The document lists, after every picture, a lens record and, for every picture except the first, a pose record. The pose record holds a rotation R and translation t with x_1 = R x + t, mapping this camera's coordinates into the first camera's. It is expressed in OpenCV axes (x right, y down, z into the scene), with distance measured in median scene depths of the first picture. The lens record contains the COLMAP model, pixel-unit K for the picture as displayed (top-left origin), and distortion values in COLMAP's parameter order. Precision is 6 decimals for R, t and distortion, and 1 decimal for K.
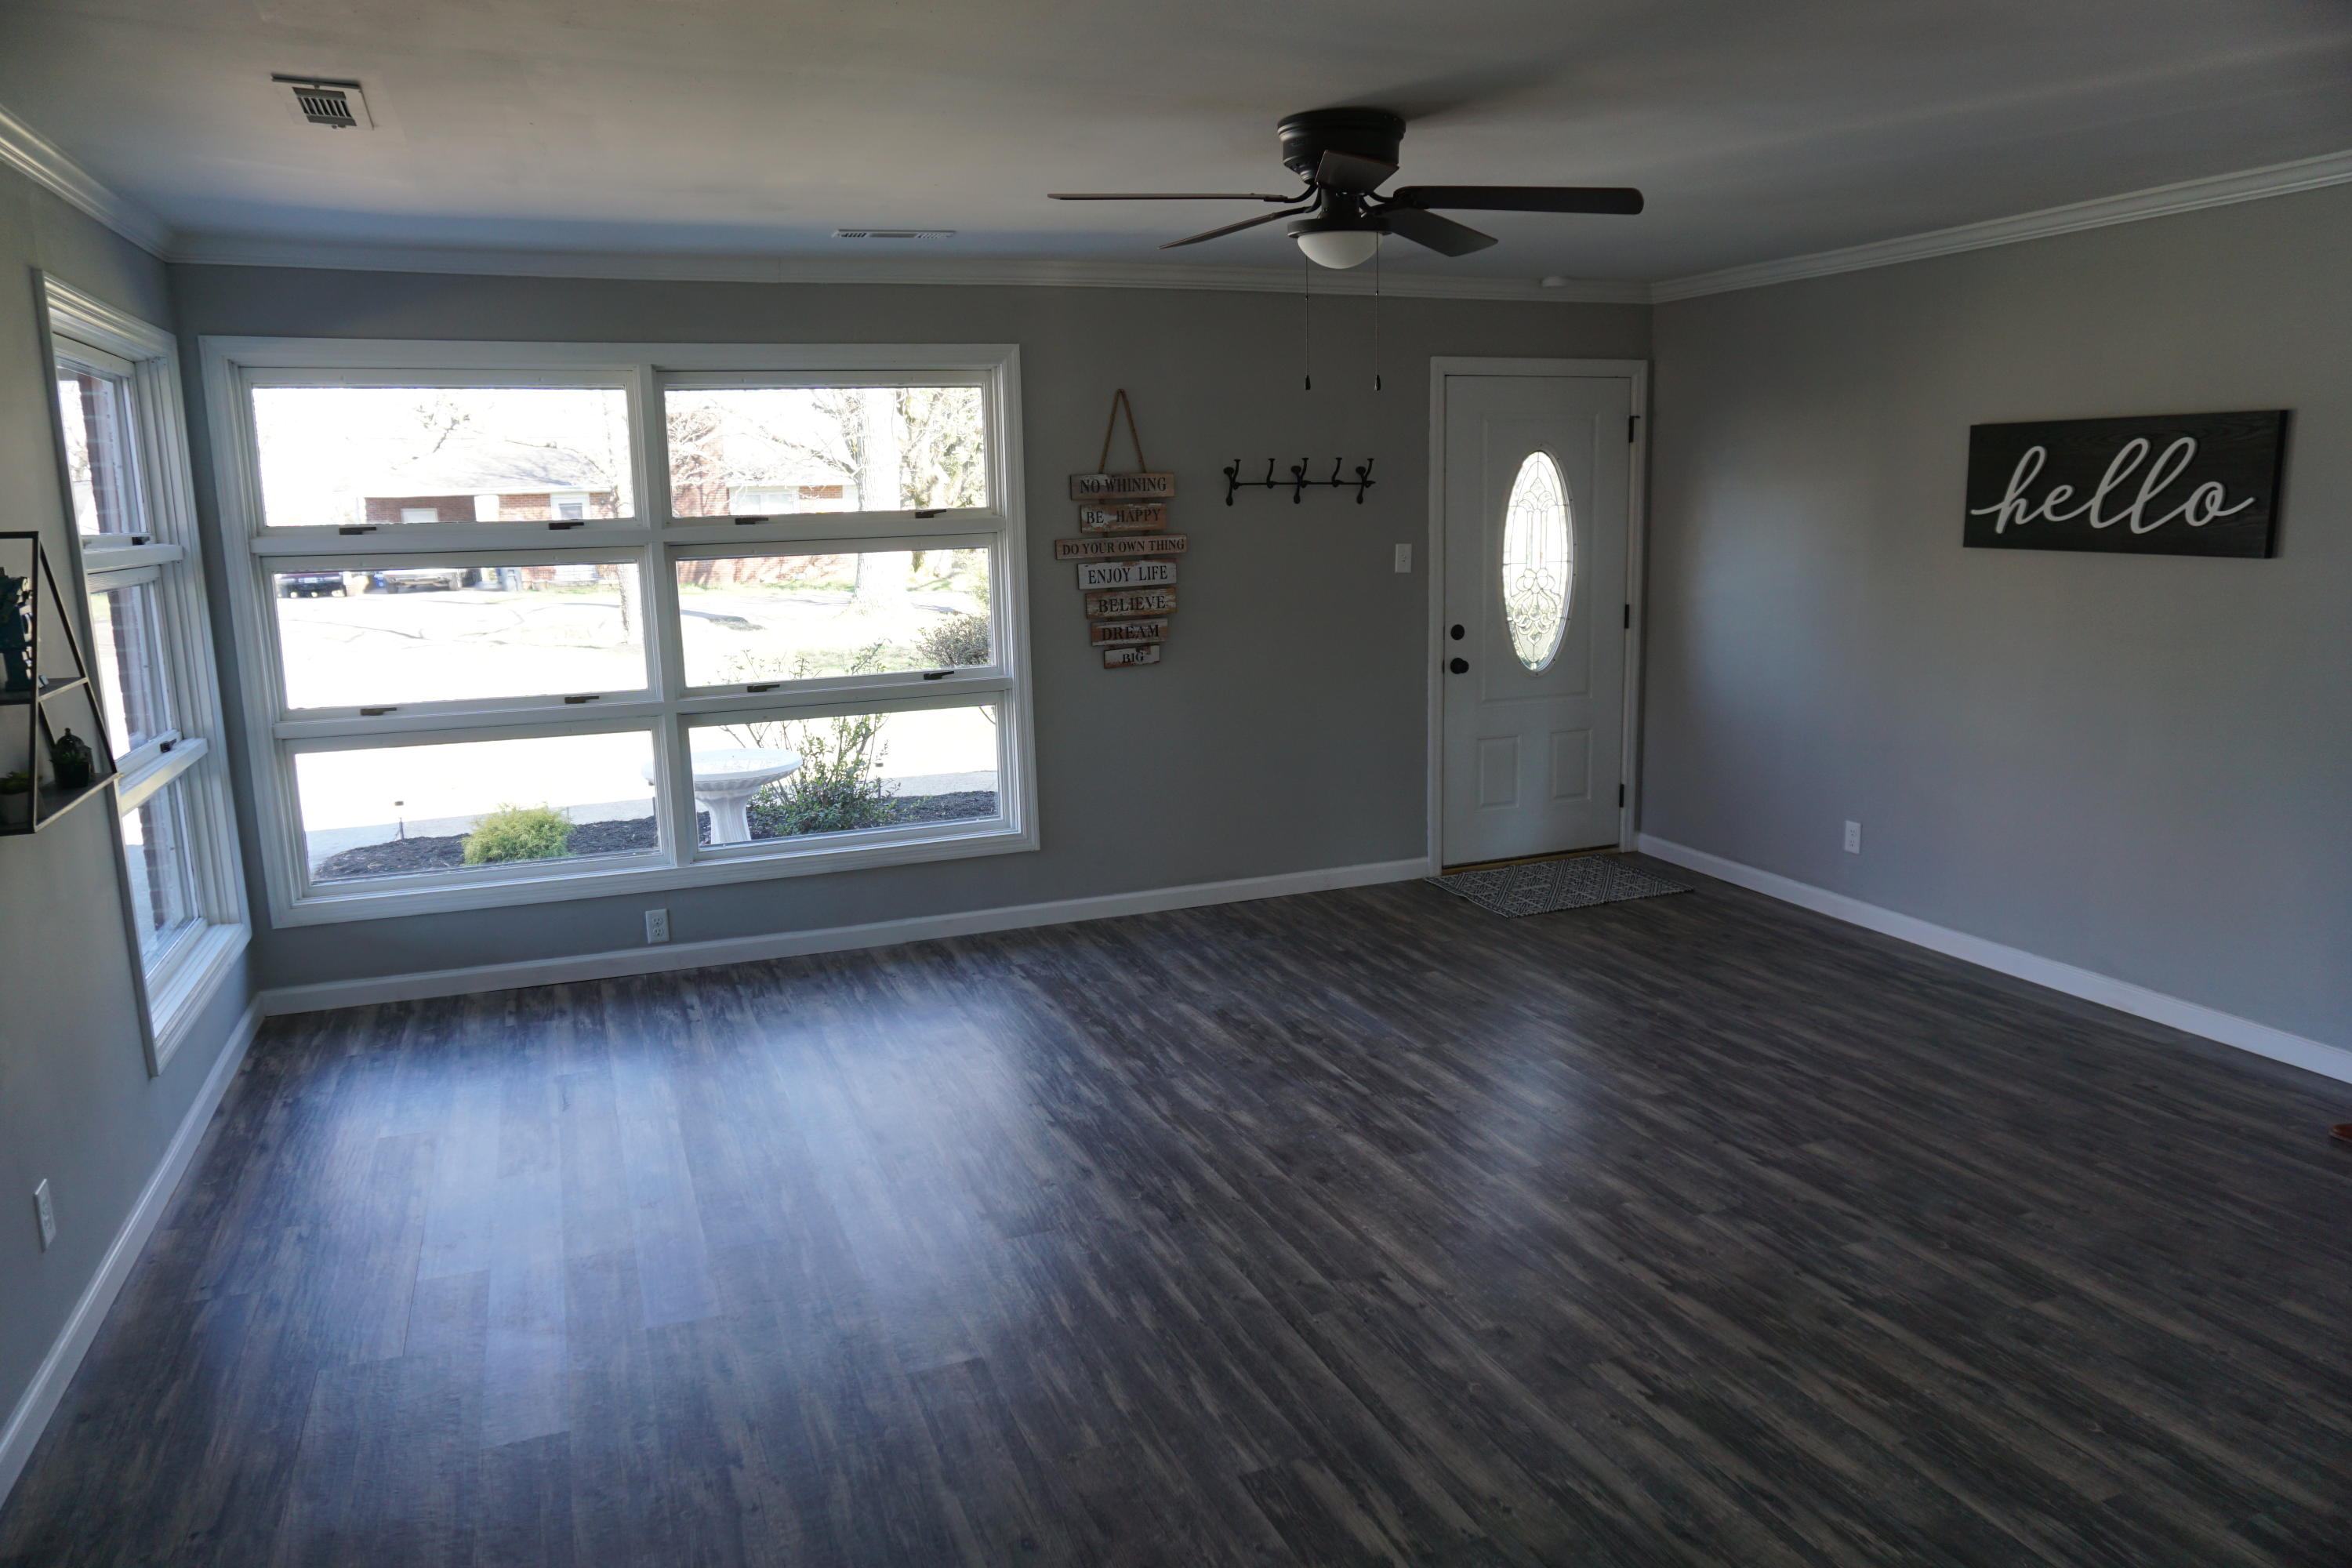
lens RADIAL K [[1568.3, 0, 1176.0], [0, 1568.3, 784.0], [0, 0, 1]] dist [-0.057898, 0.036880]
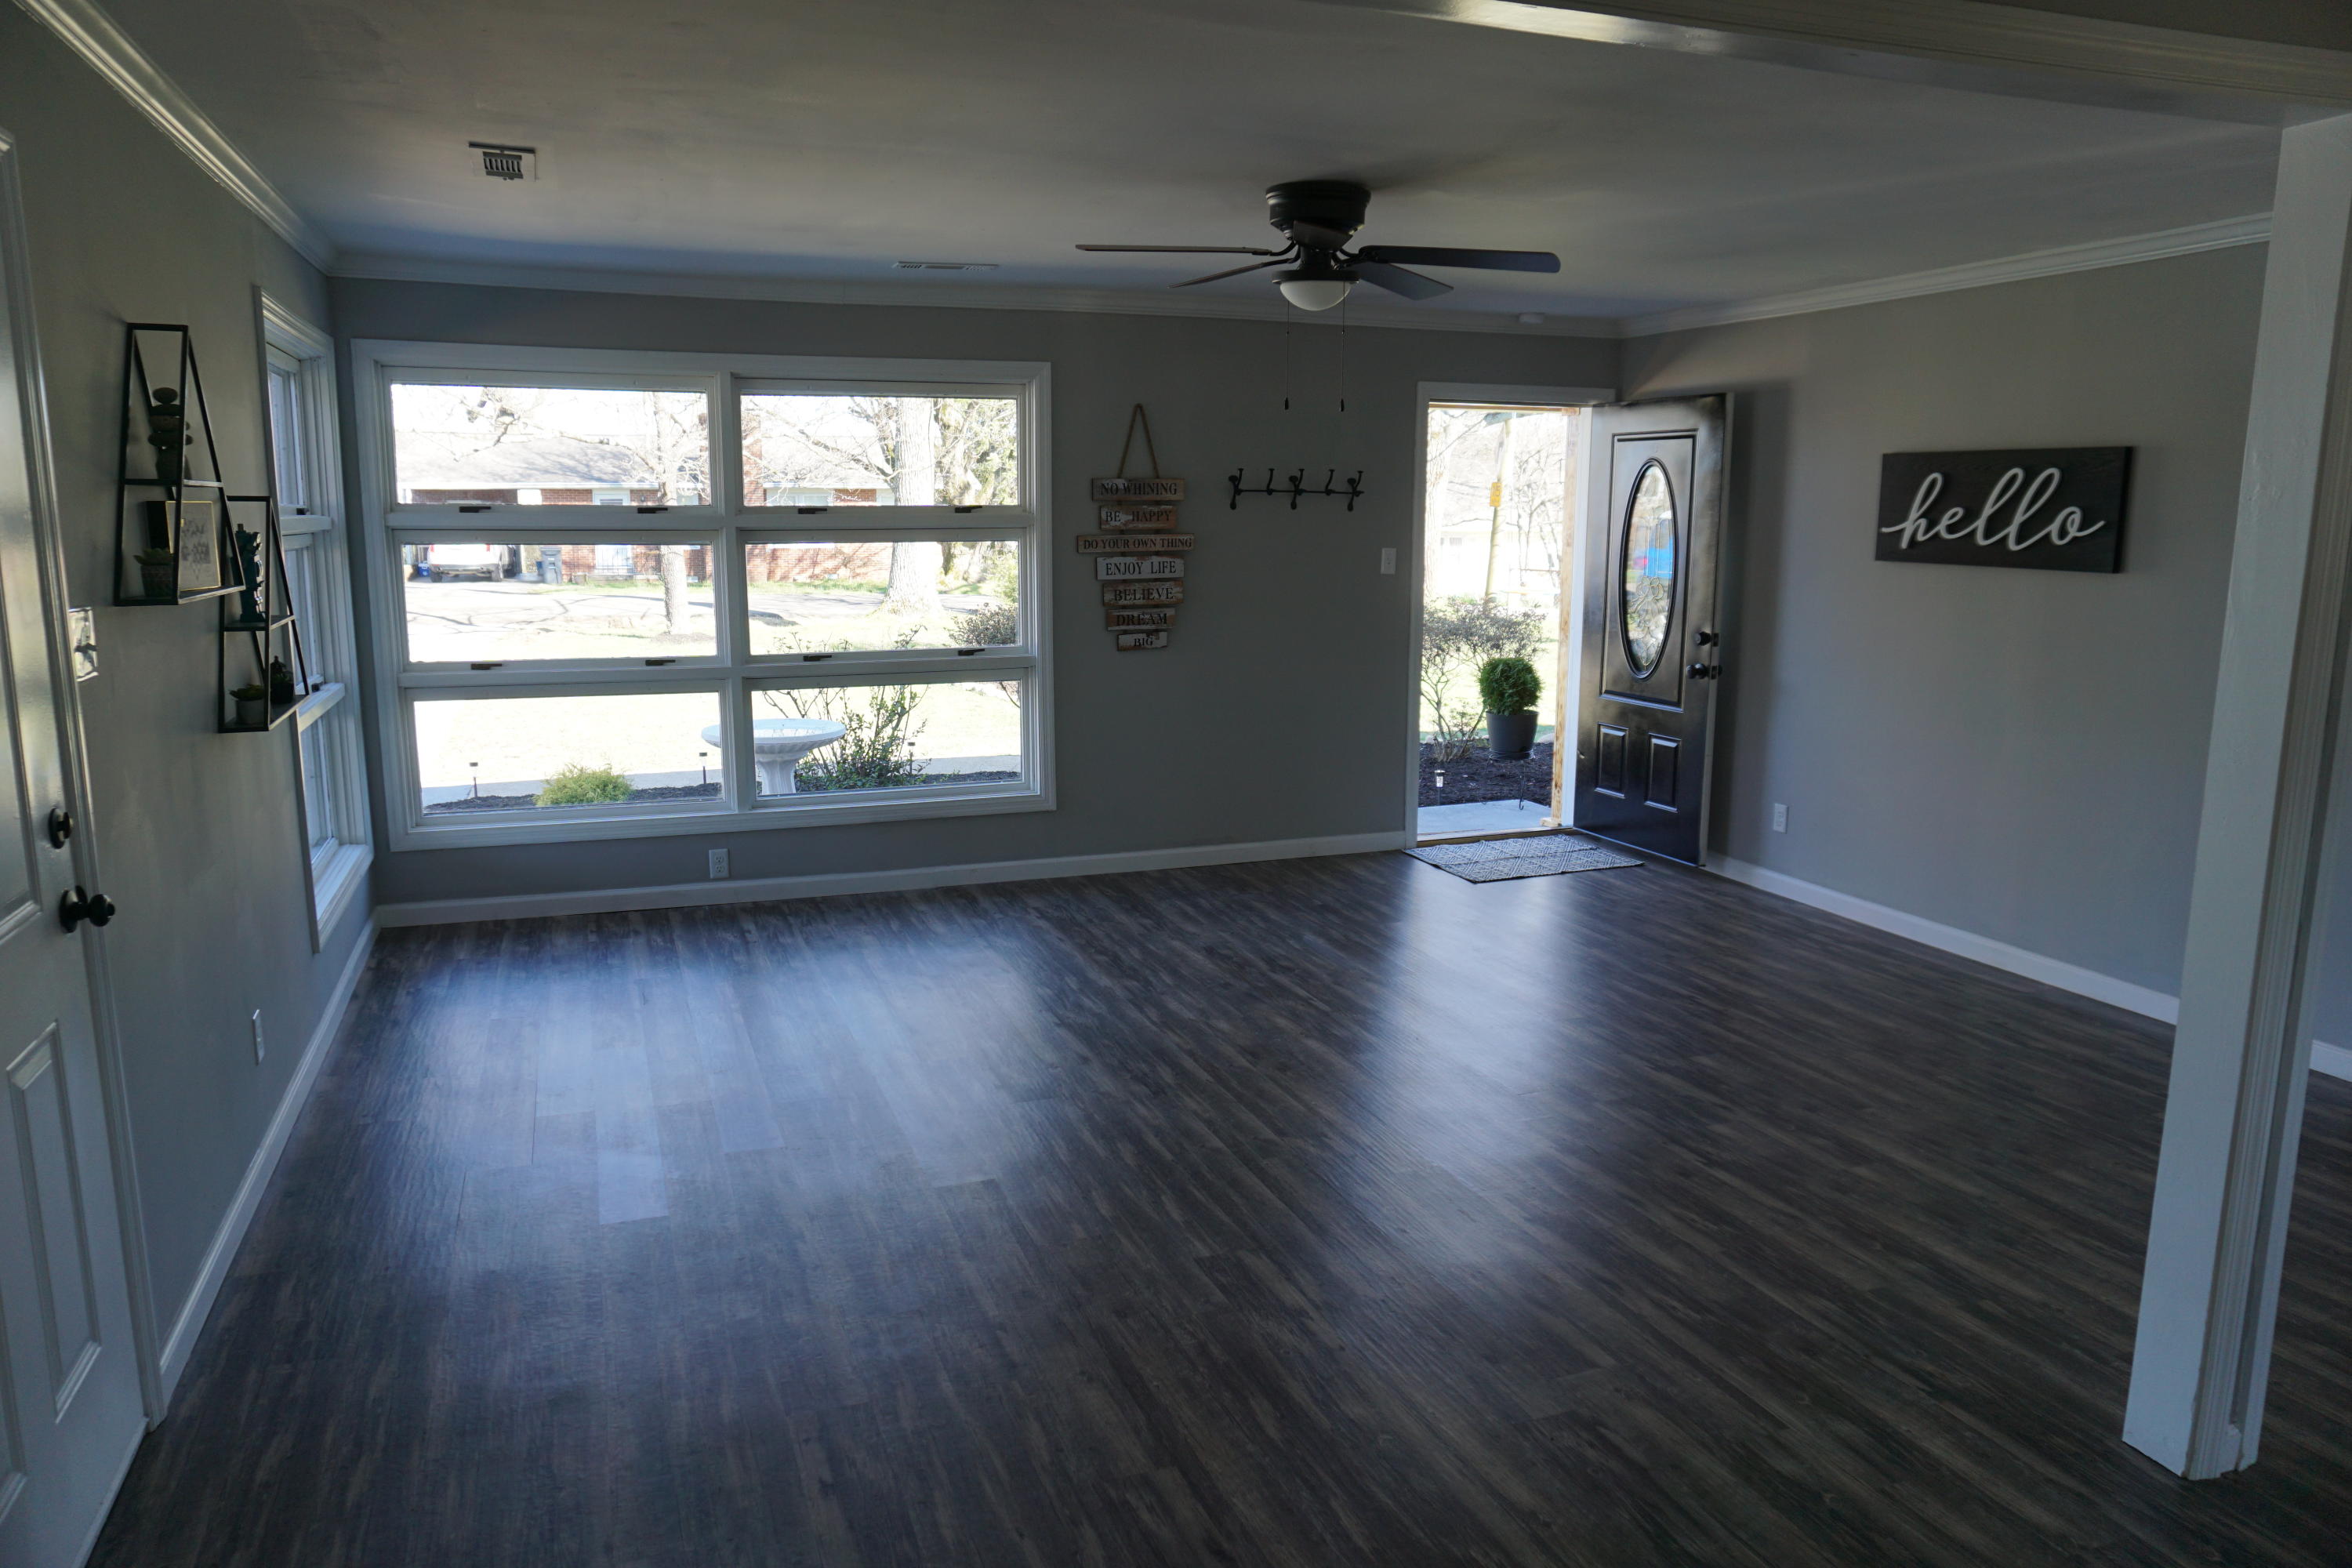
lens RADIAL K [[1568.3, 0, 1176.0], [0, 1568.3, 784.0], [0, 0, 1]] dist [-0.057898, 0.036880]
pose [[0.999522, 0.027611, -0.013908, 0.021190], [-0.027726, 0.999583, -0.008116, 0.044206], [0.013678, 0.008497, 0.999870, -0.185322]]
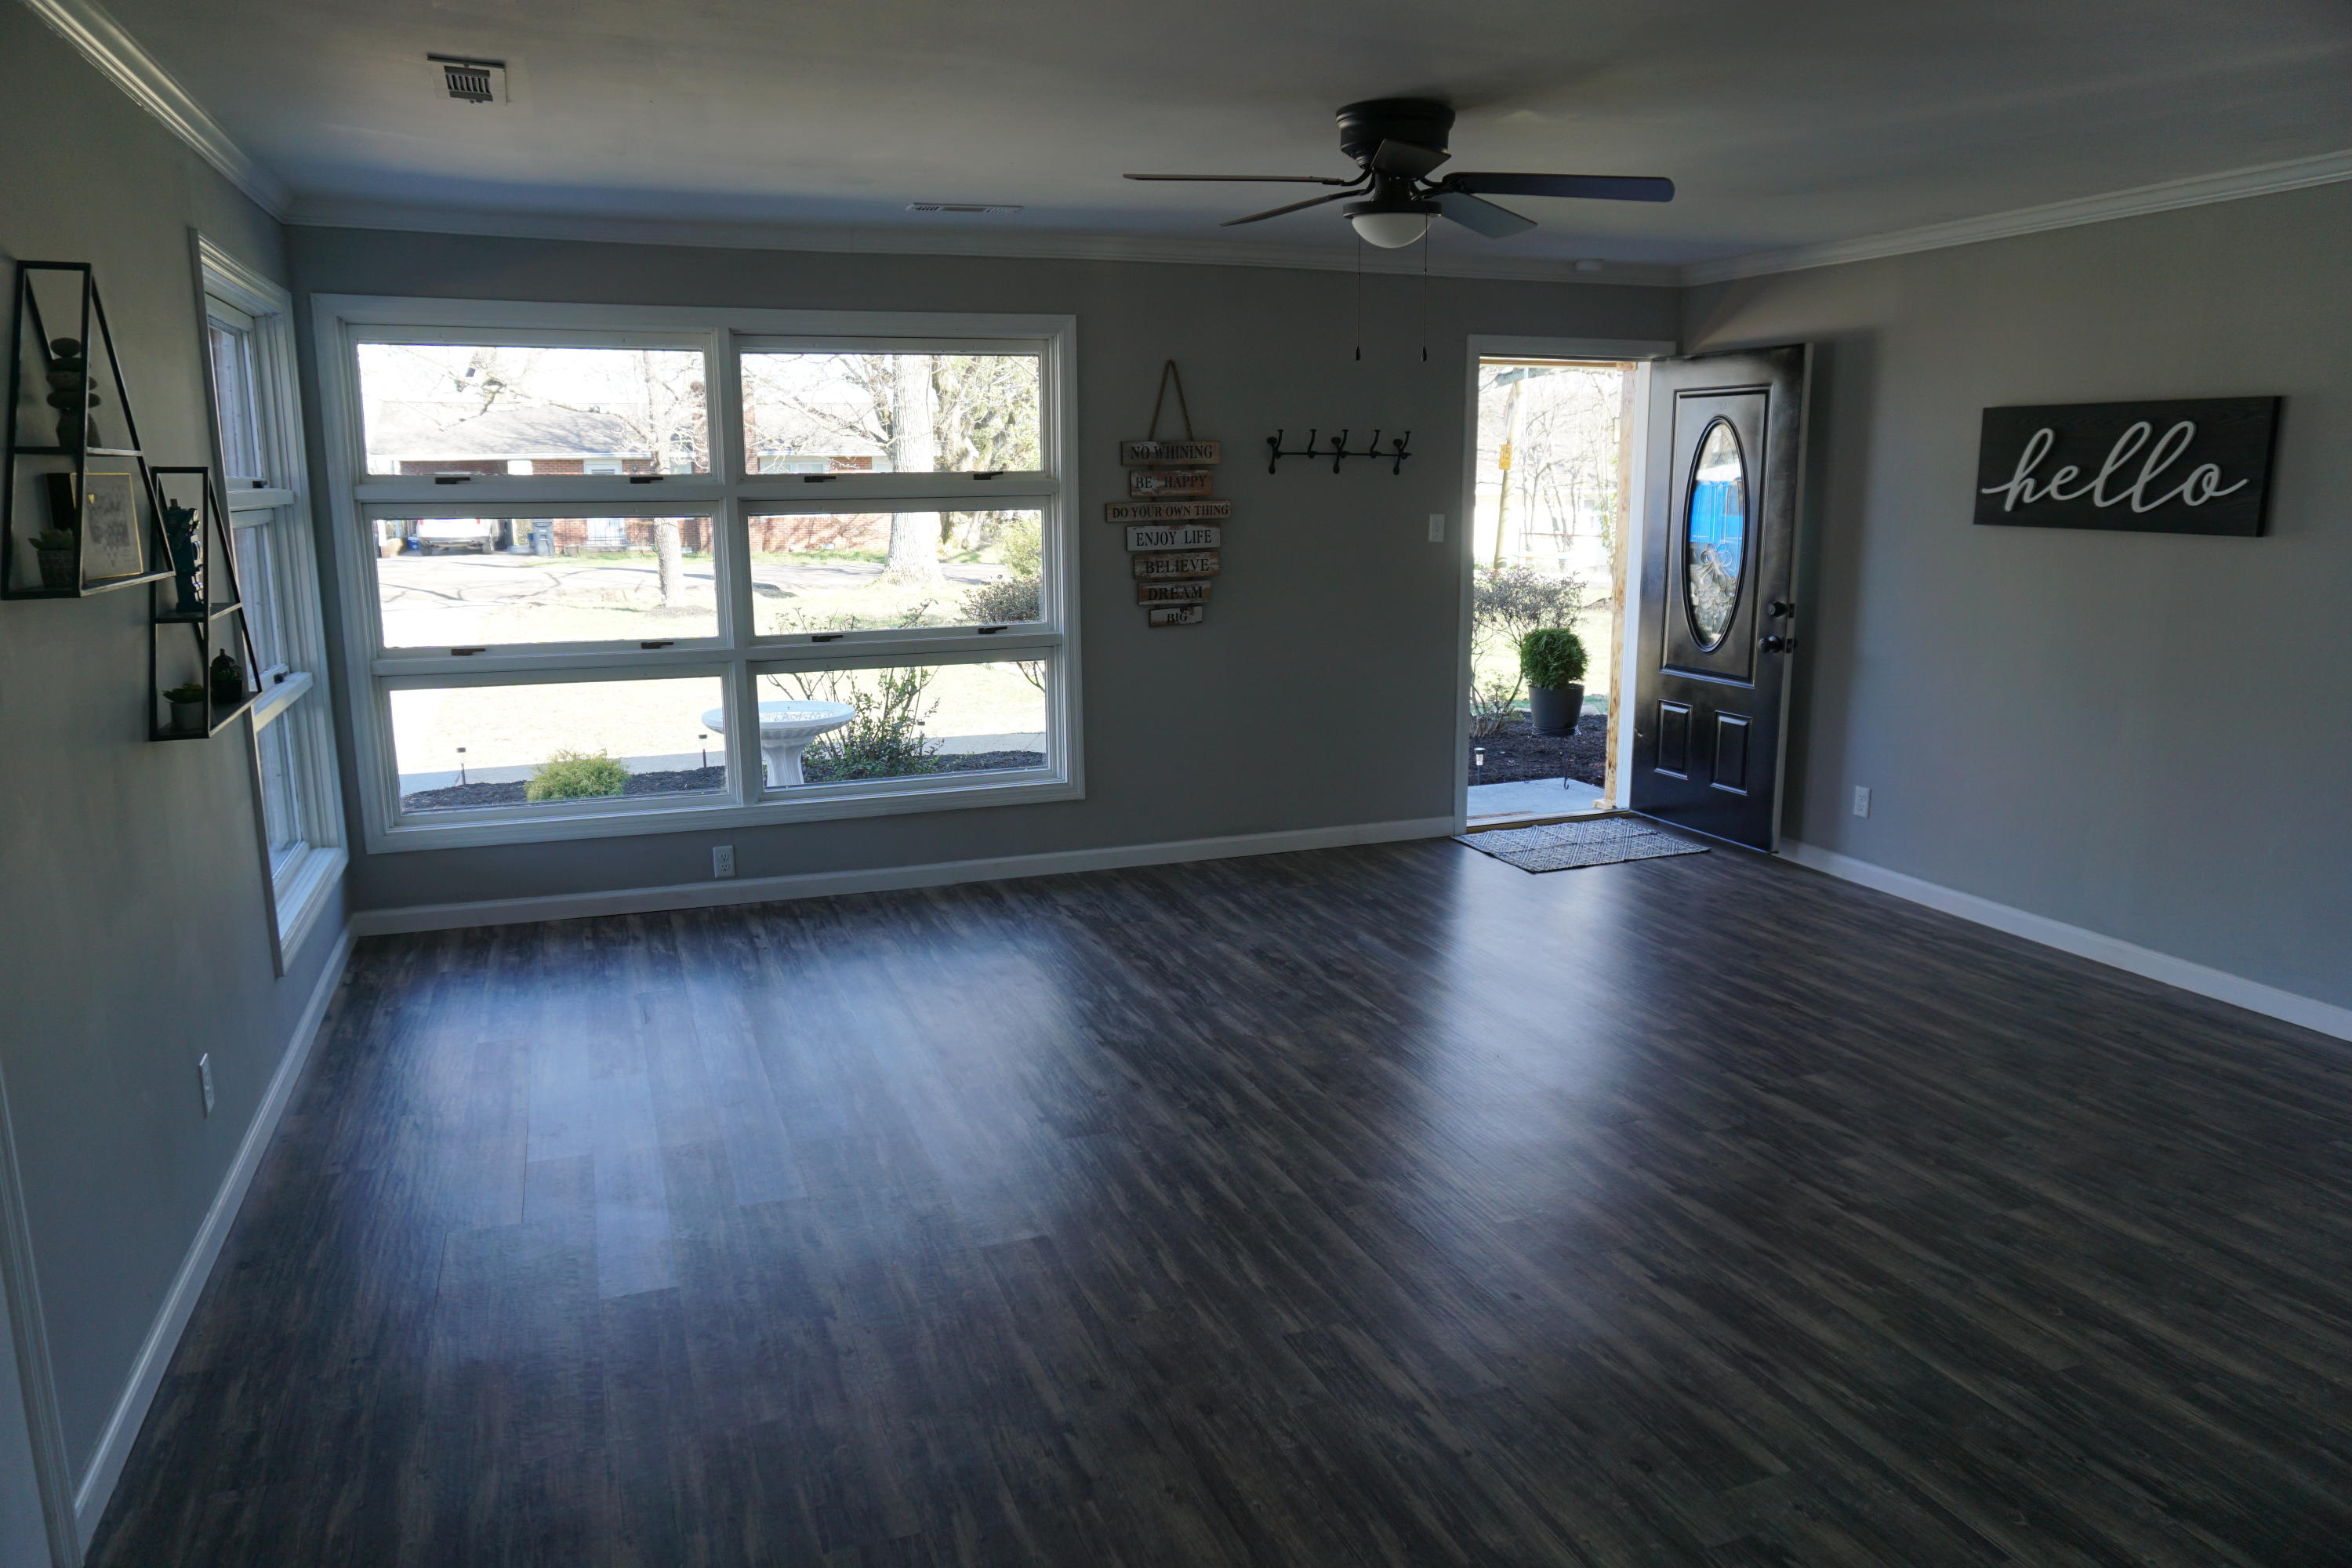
lens RADIAL K [[1568.3, 0, 1176.0], [0, 1568.3, 784.0], [0, 0, 1]] dist [-0.057898, 0.036880]
pose [[0.999739, 0.019706, -0.011521, -0.020332], [-0.019553, 0.999721, 0.013225, 0.024895], [0.011778, -0.012996, 0.999846, -0.072313]]
